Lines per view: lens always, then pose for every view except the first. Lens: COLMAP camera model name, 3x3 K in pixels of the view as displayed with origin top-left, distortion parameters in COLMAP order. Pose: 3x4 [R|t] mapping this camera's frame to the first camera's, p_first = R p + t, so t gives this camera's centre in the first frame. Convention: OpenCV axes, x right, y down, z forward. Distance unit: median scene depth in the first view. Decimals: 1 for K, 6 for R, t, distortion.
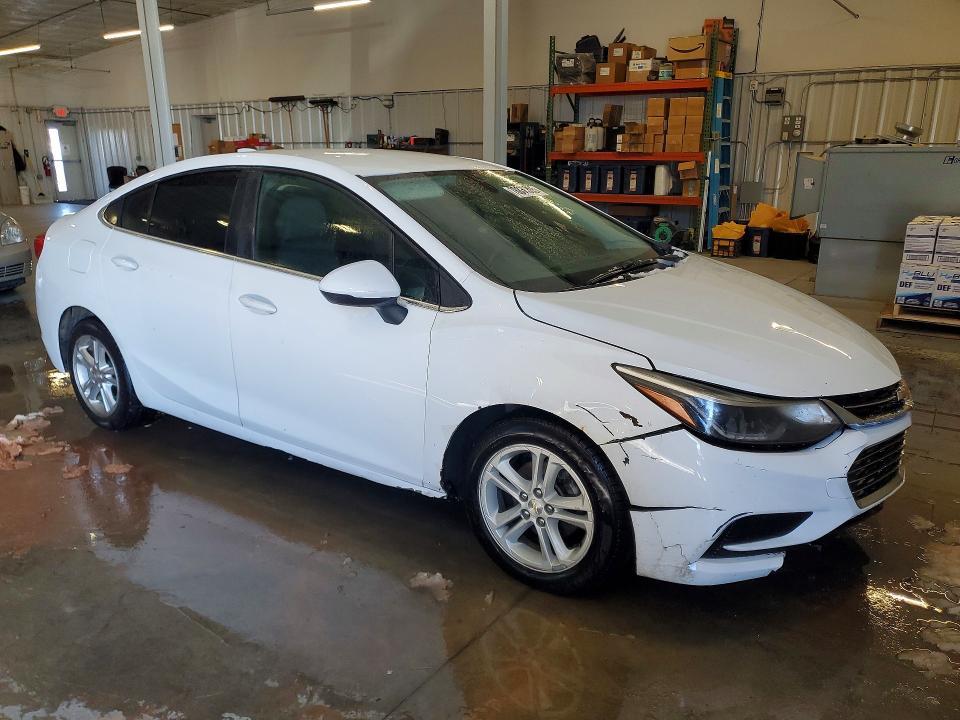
lens RADIAL K [[729.9, 0, 480.6], [0, 729.9, 363.1], [0, 0, 1]] dist [0.004377, 0.004985]
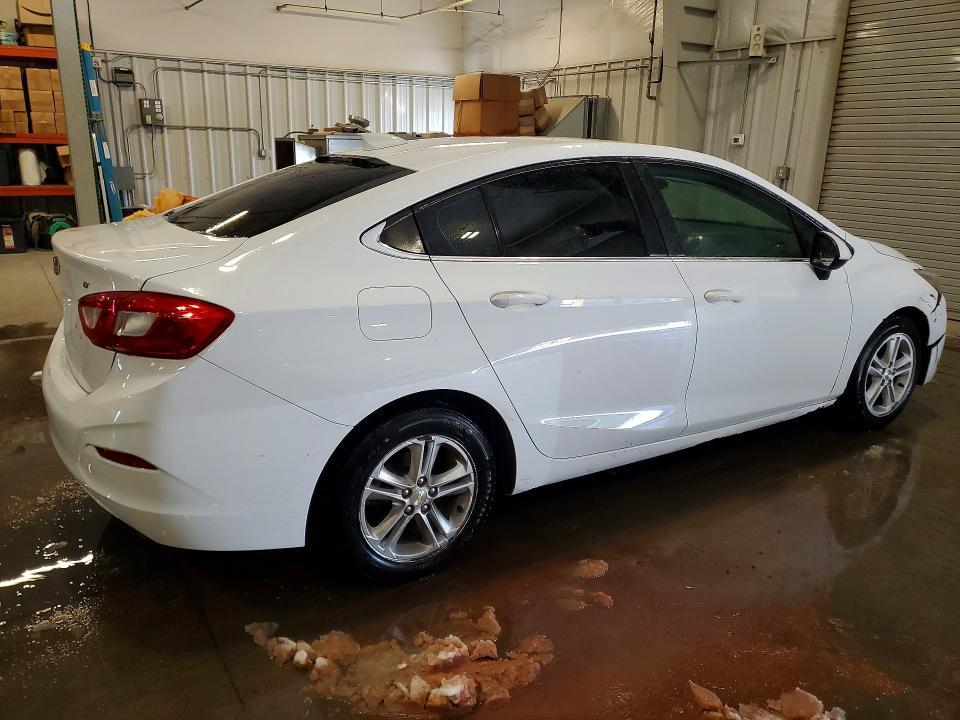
lens RADIAL K [[729.9, 0, 458.8], [0, 729.9, 359.8], [0, 0, 1]] dist [0.004377, 0.004985]
pose [[0.416905, -0.252082, 0.873295, -0.367810], [0.234077, 0.958144, 0.164828, -0.068476], [-0.878293, 0.135701, 0.458462, 0.237185]]
